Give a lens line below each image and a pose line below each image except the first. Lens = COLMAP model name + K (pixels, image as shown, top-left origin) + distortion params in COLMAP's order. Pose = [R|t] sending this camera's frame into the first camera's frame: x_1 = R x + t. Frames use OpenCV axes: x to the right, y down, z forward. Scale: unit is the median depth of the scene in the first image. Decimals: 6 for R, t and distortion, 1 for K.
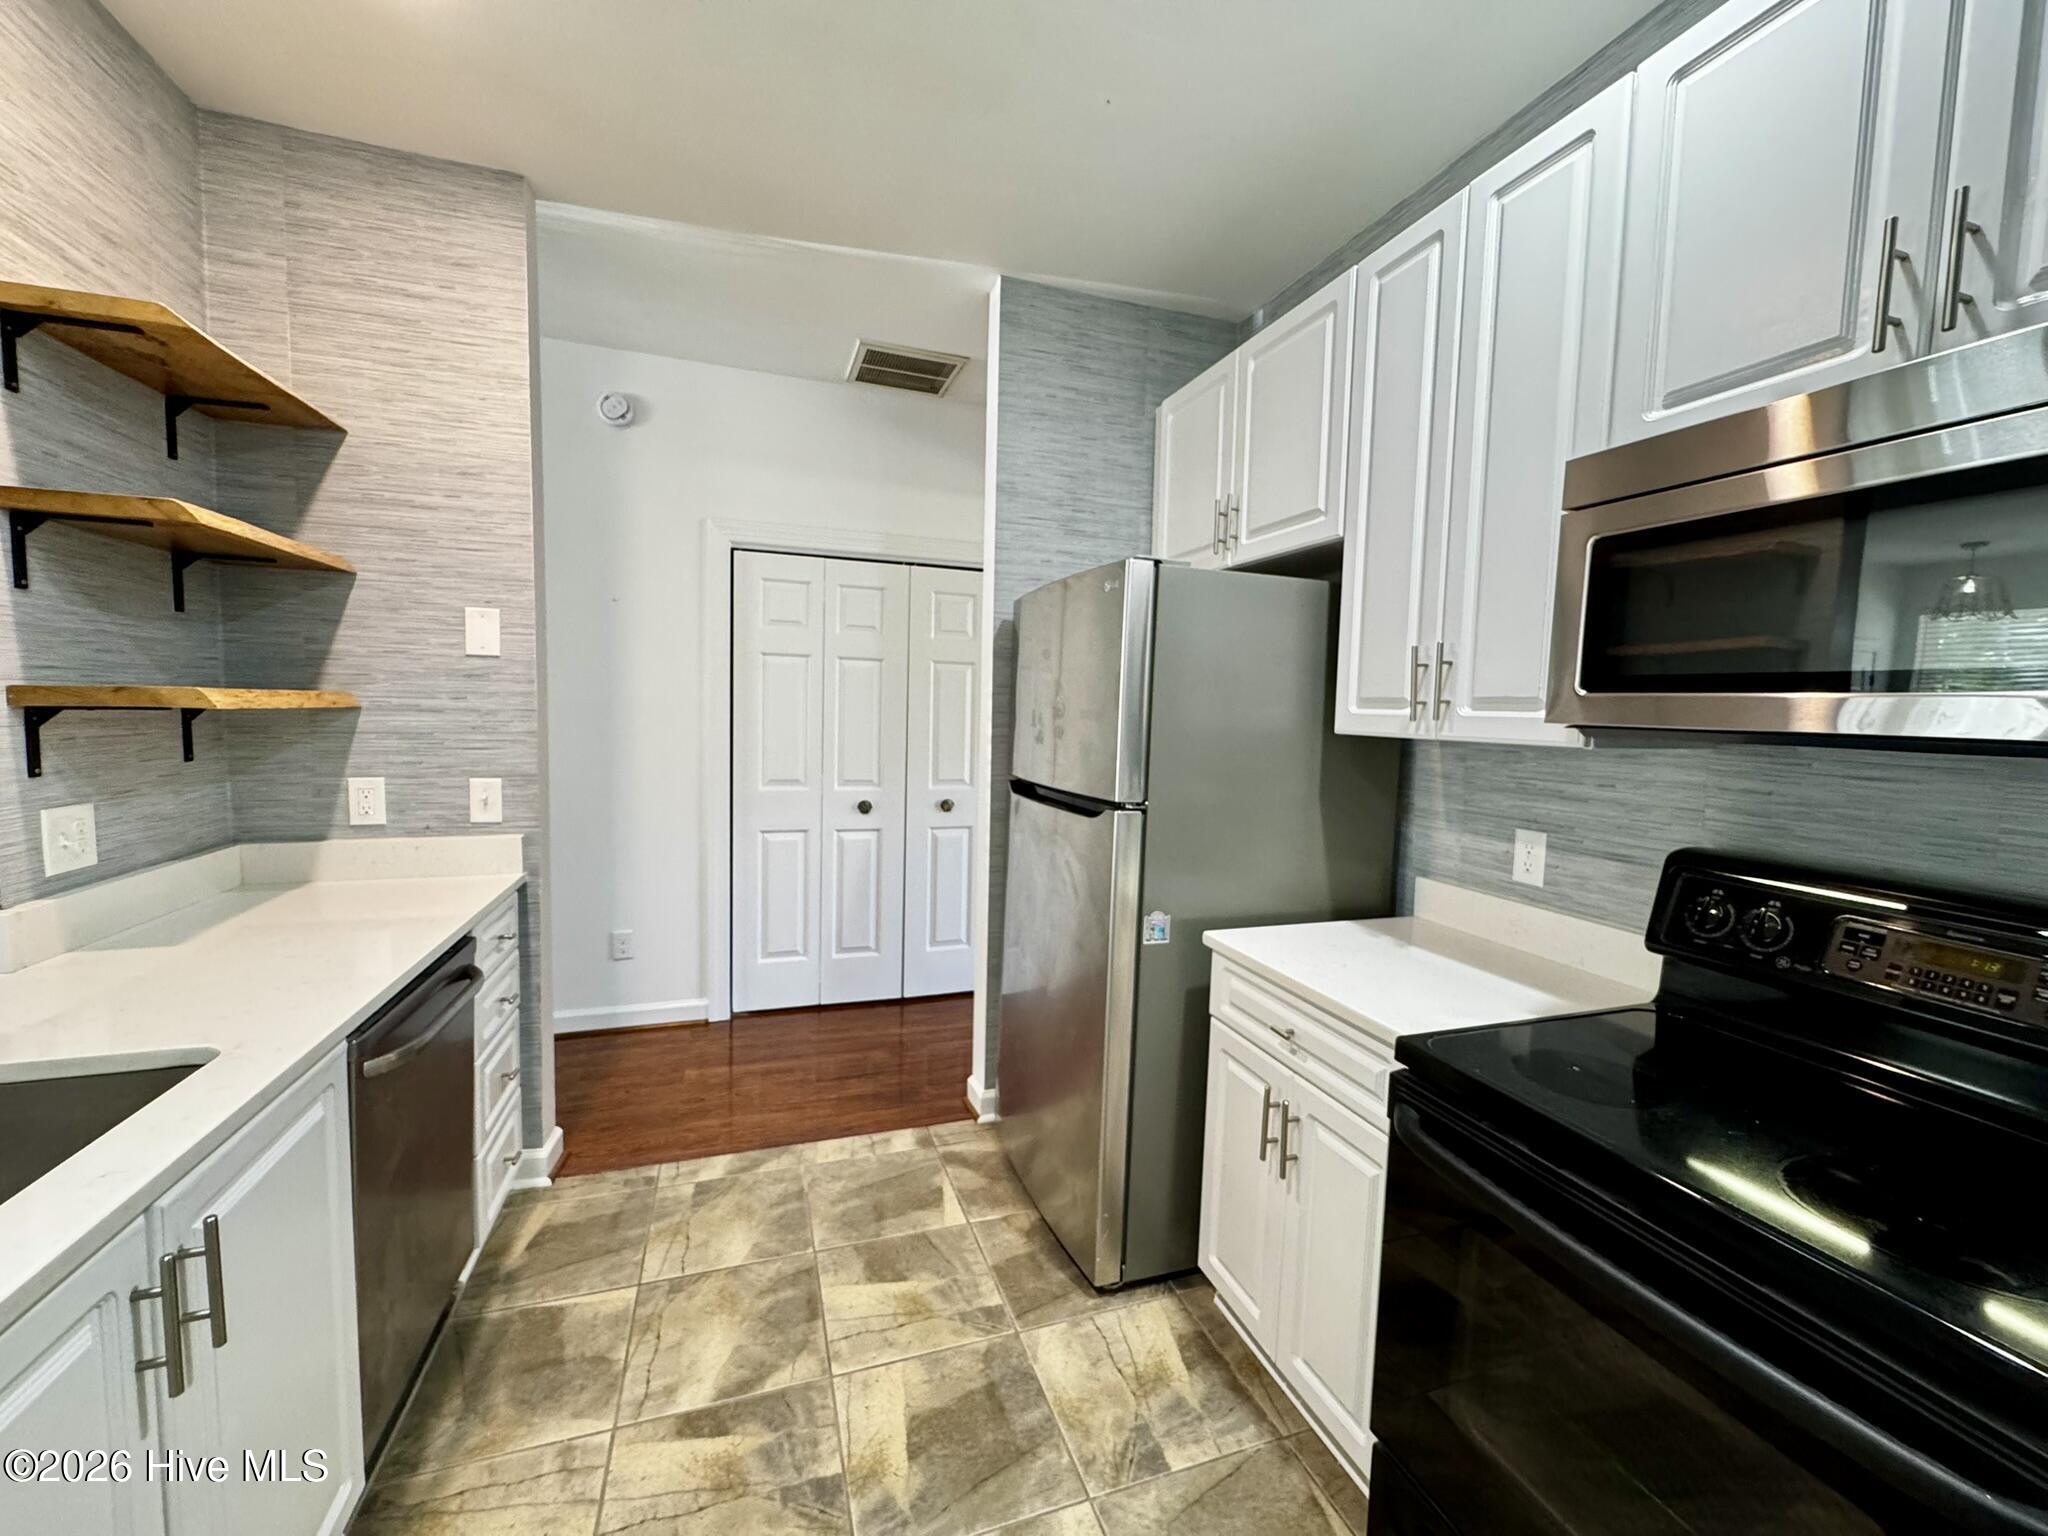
lens RADIAL K [[816.5, 0, 1026.3], [0, 816.5, 767.1], [0, 0, 1]] dist [-0.003605, 0.000469]
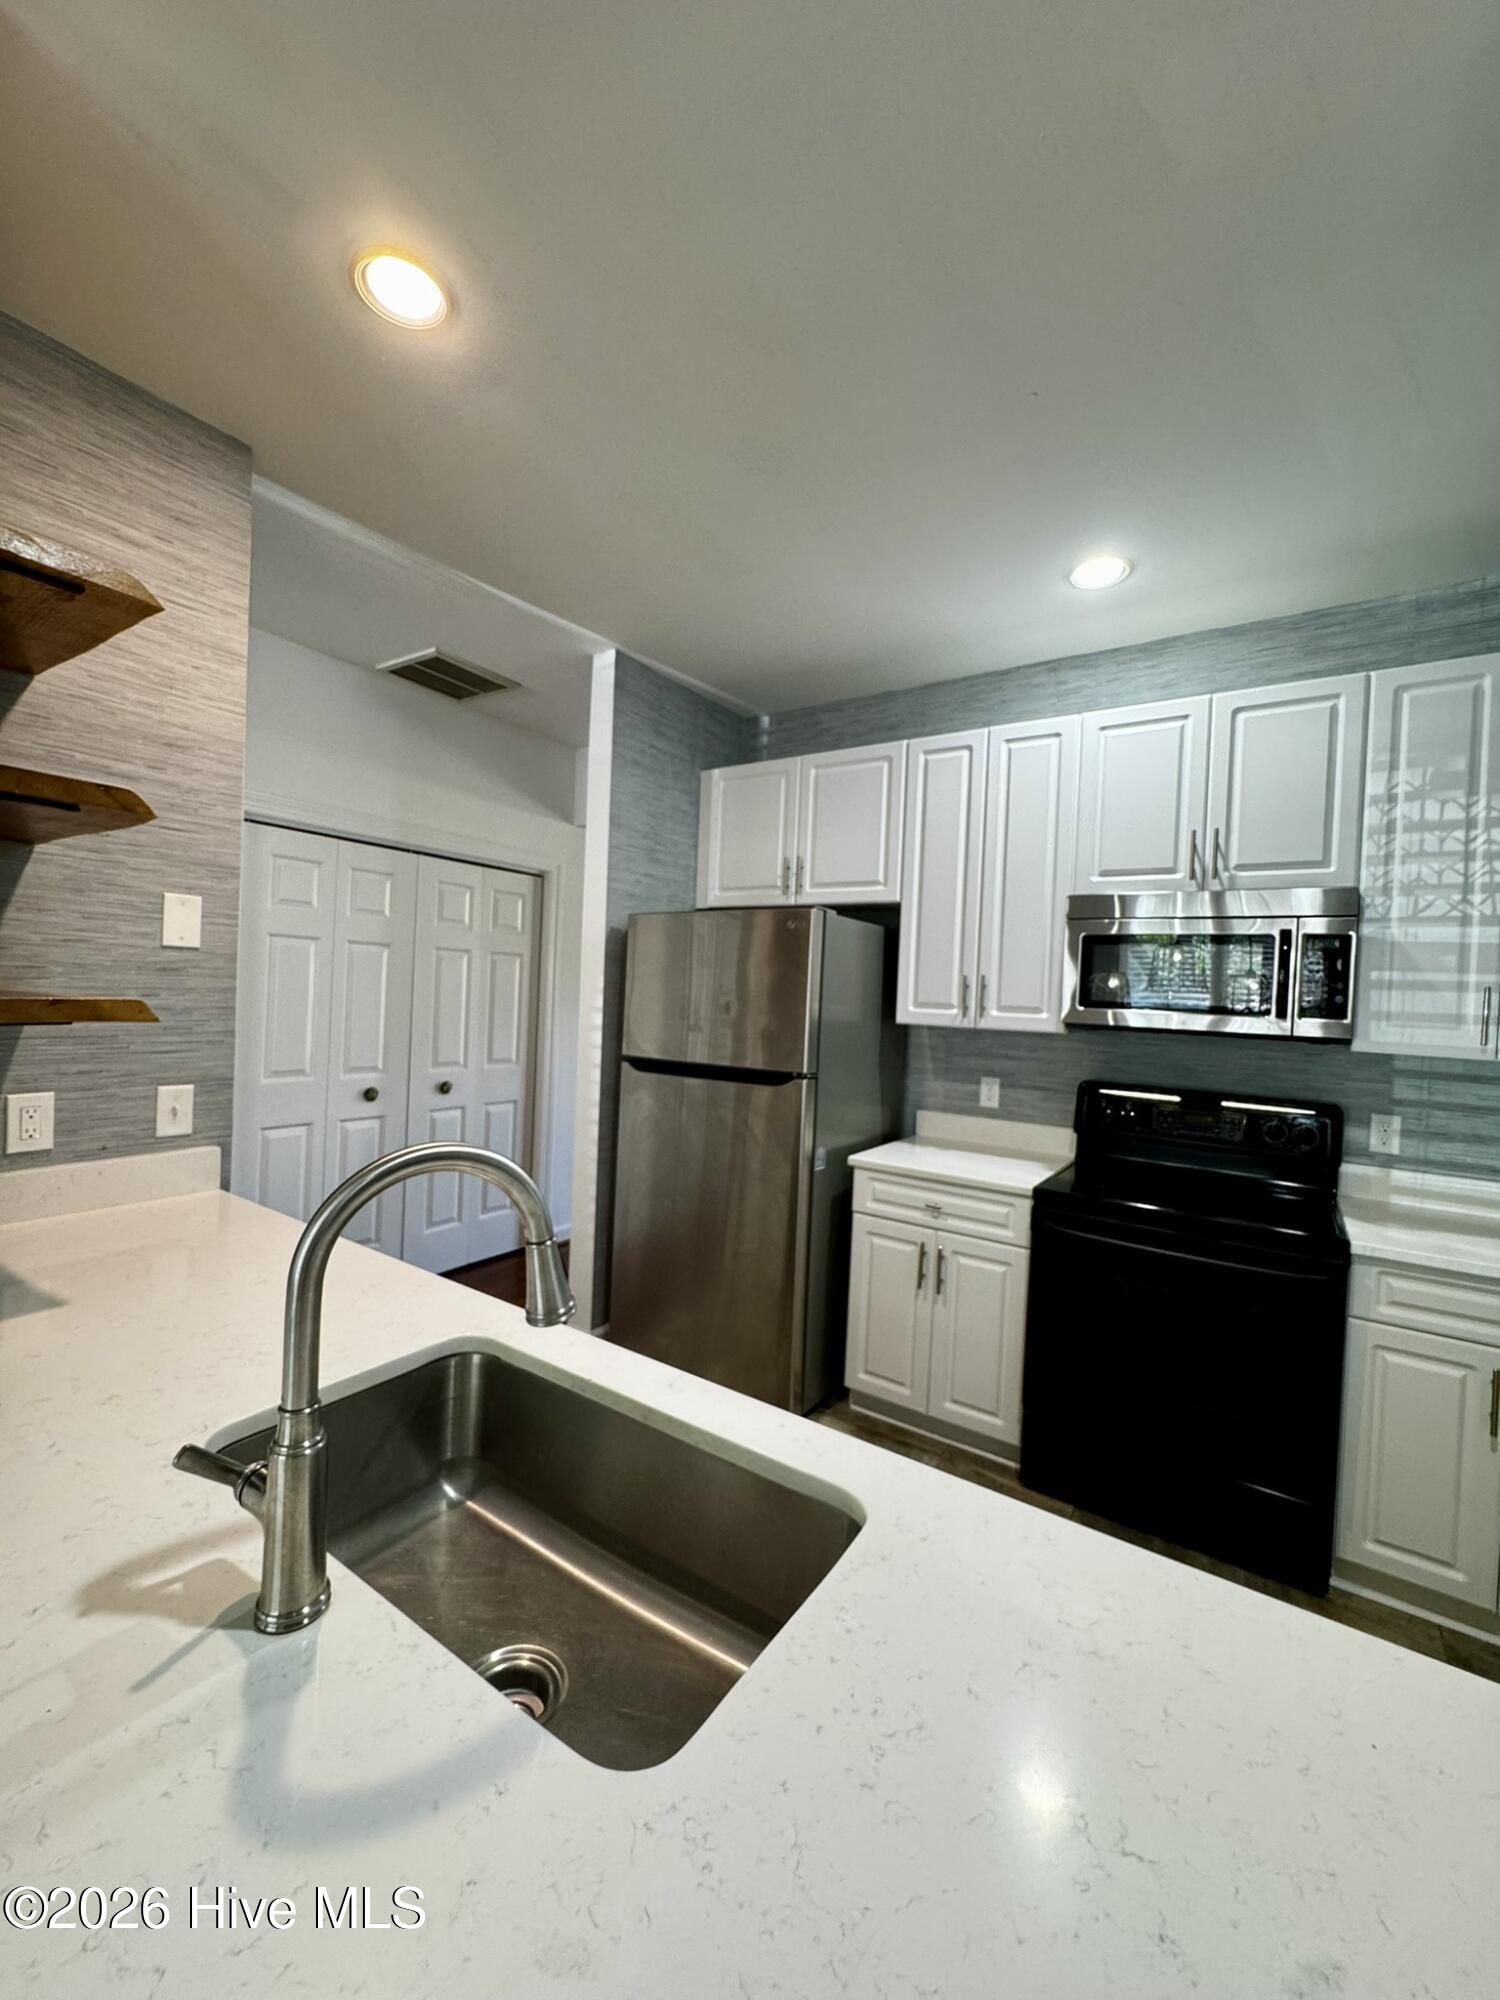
lens RADIAL K [[797.3, 0, 750.0], [0, 797.3, 1000.0], [0, 0, 1]] dist [-0.003605, 0.000469]
pose [[0.798610, 0.001947, 0.601845, -0.718824], [0.023342, 0.999142, -0.034206, -0.036392], [-0.601396, 0.041366, 0.797880, -0.068037]]
